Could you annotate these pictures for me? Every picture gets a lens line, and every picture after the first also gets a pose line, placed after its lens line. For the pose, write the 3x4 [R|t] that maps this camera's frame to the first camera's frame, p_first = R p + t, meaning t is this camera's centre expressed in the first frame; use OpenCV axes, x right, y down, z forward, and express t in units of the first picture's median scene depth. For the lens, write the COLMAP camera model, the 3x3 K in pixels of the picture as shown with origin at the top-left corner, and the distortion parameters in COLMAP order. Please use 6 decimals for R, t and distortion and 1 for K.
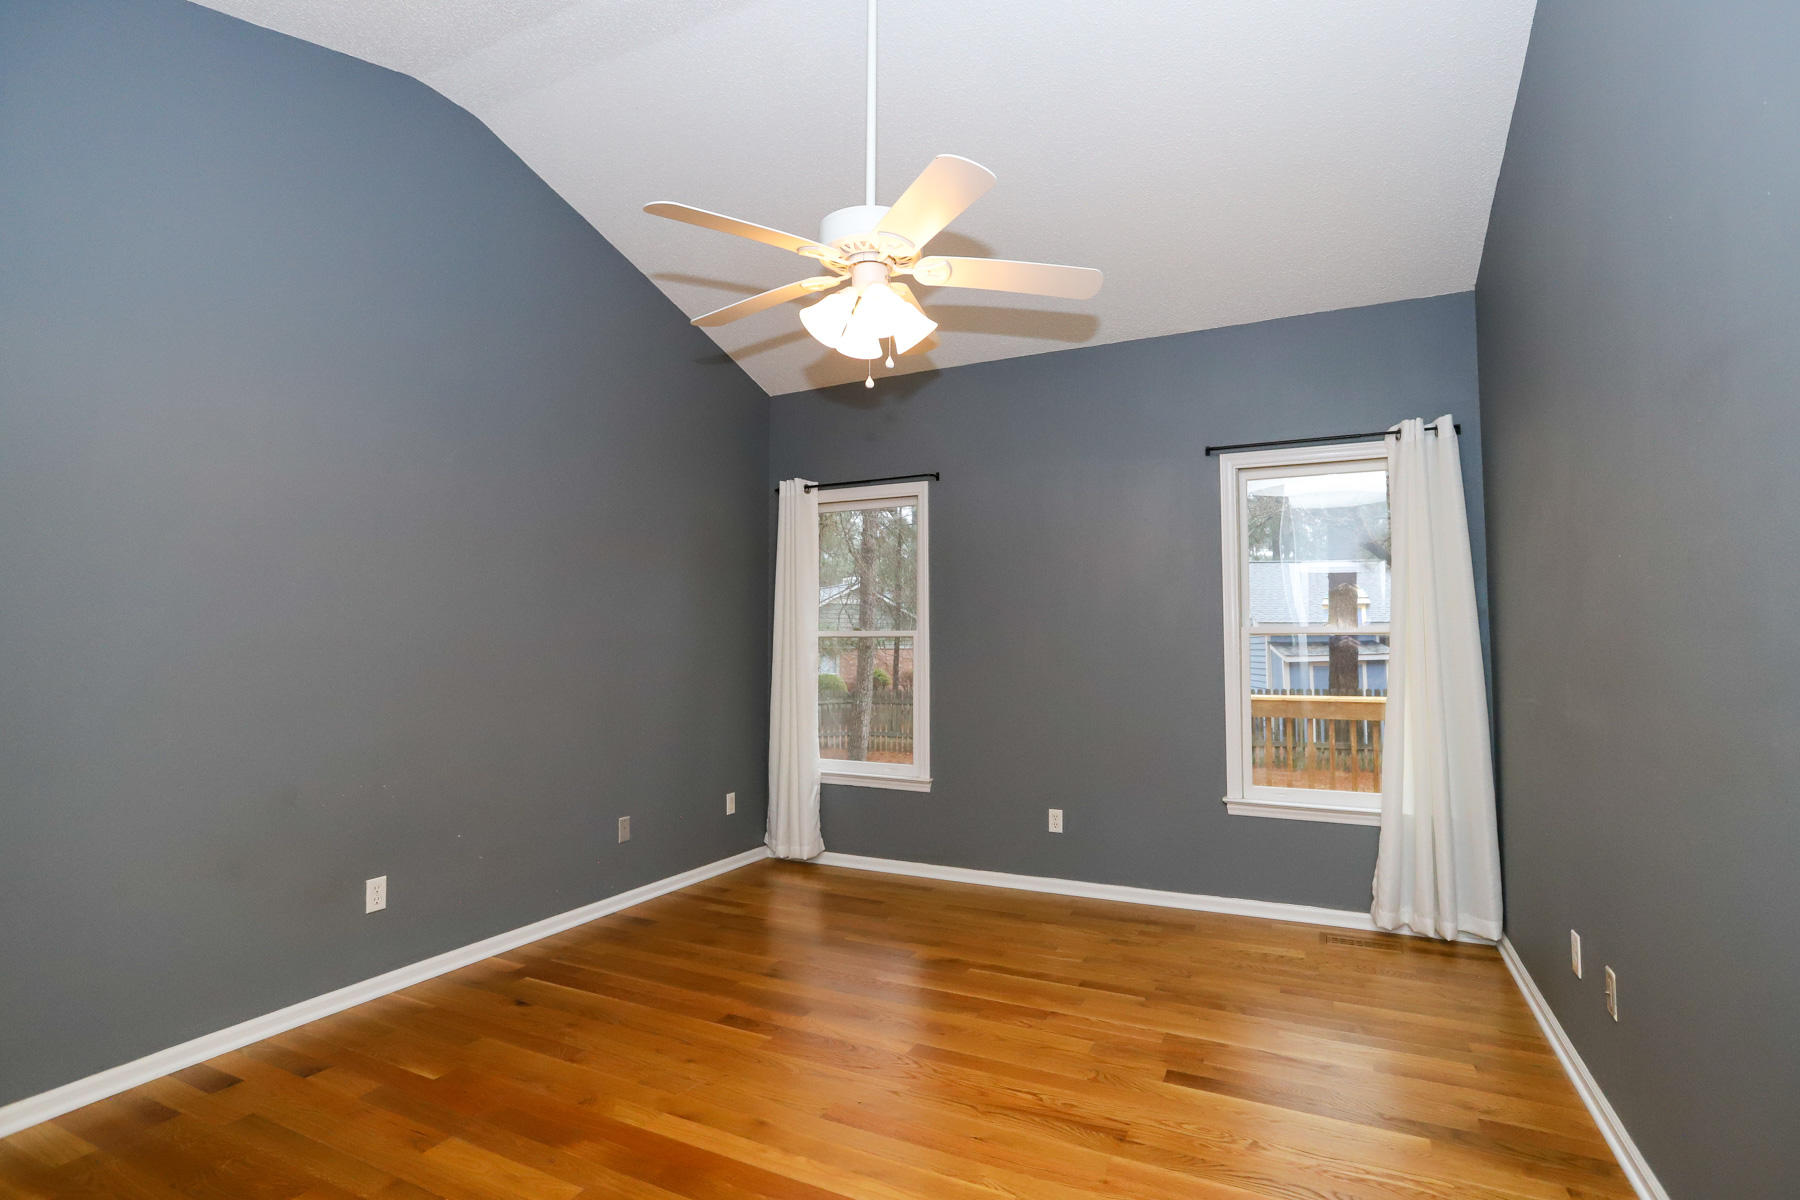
lens RADIAL K [[866.6, 0, 899.9], [0, 866.6, 594.5], [0, 0, 1]] dist [-0.055835, 0.029100]
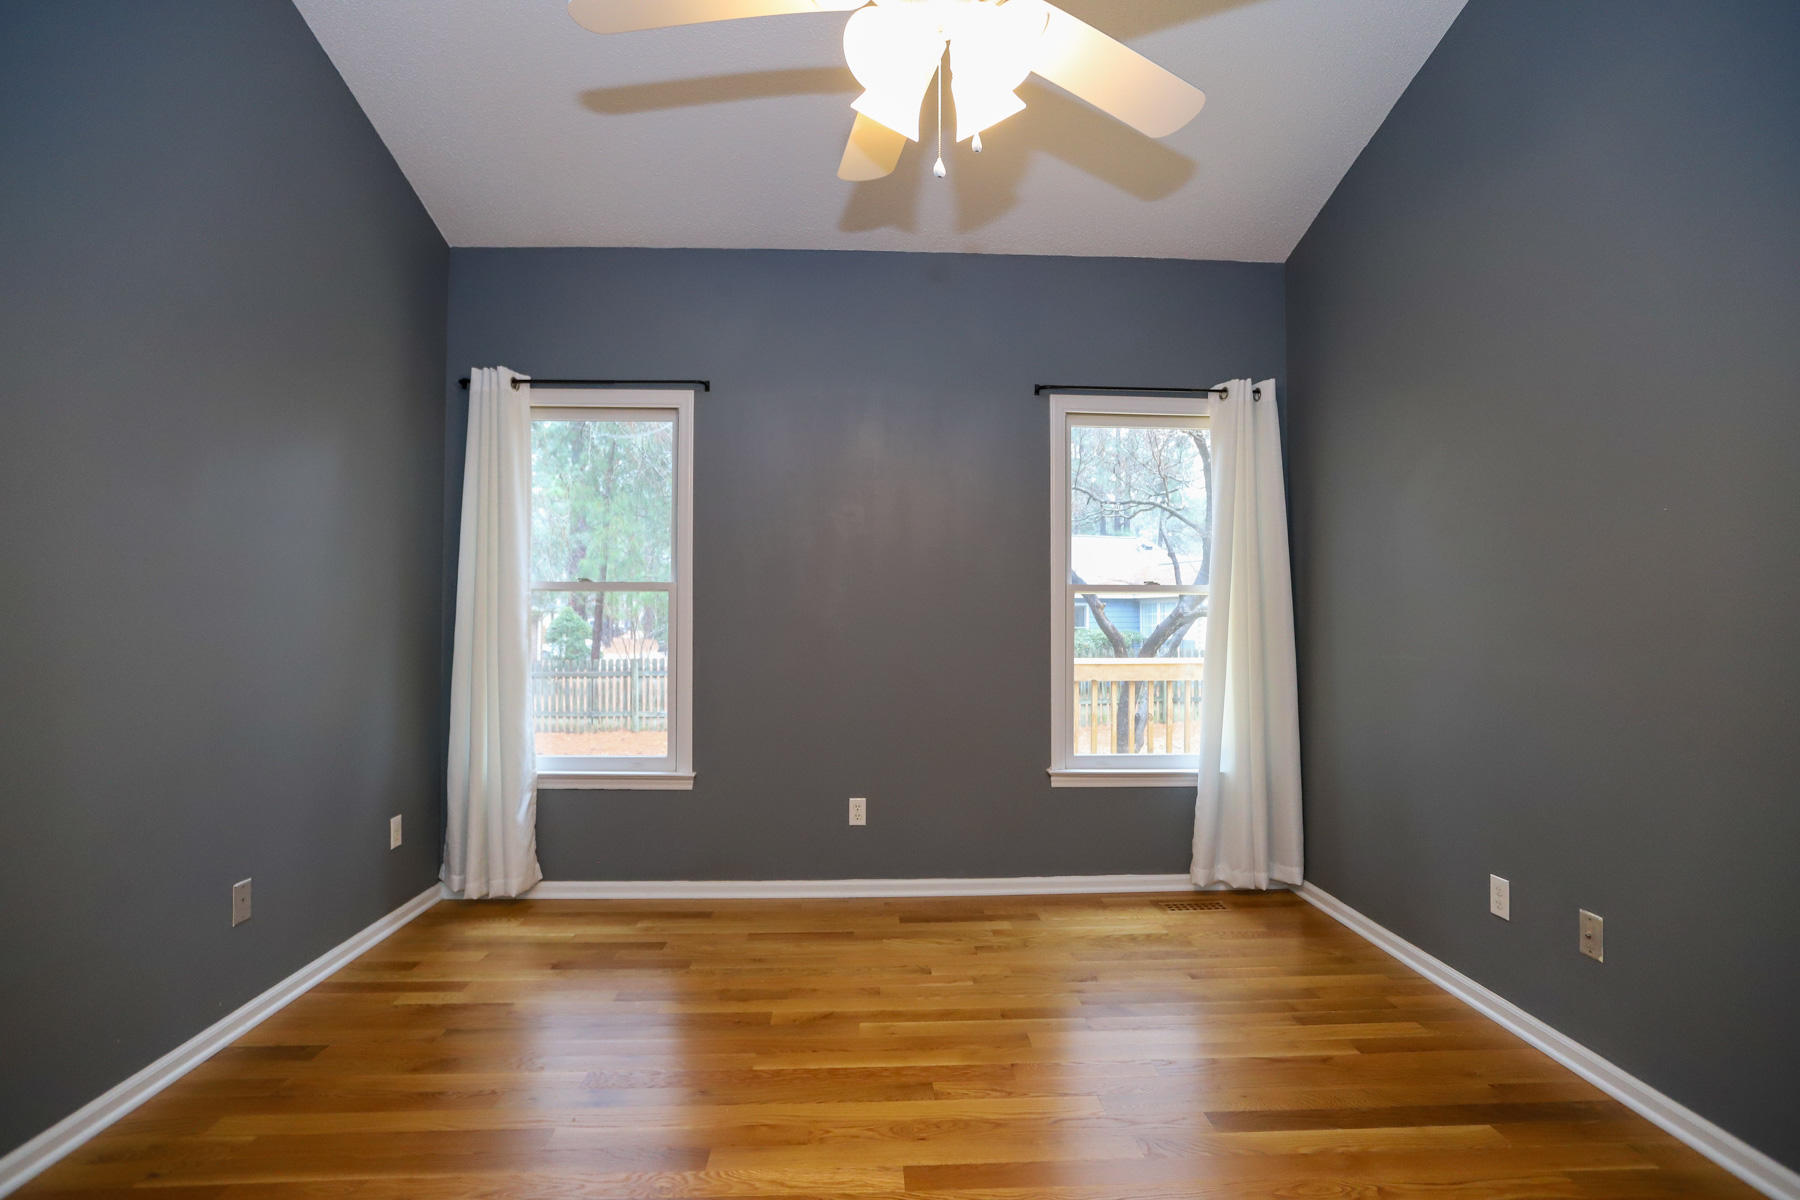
lens RADIAL K [[905.4, 0, 958.0], [0, 905.4, 590.3], [0, 0, 1]] dist [-0.072552, 0.053820]
pose [[0.873427, 0.011266, 0.486825, -0.176256], [-0.032958, 0.998808, 0.036017, 0.012631], [-0.485838, -0.047503, 0.872757, 0.208146]]
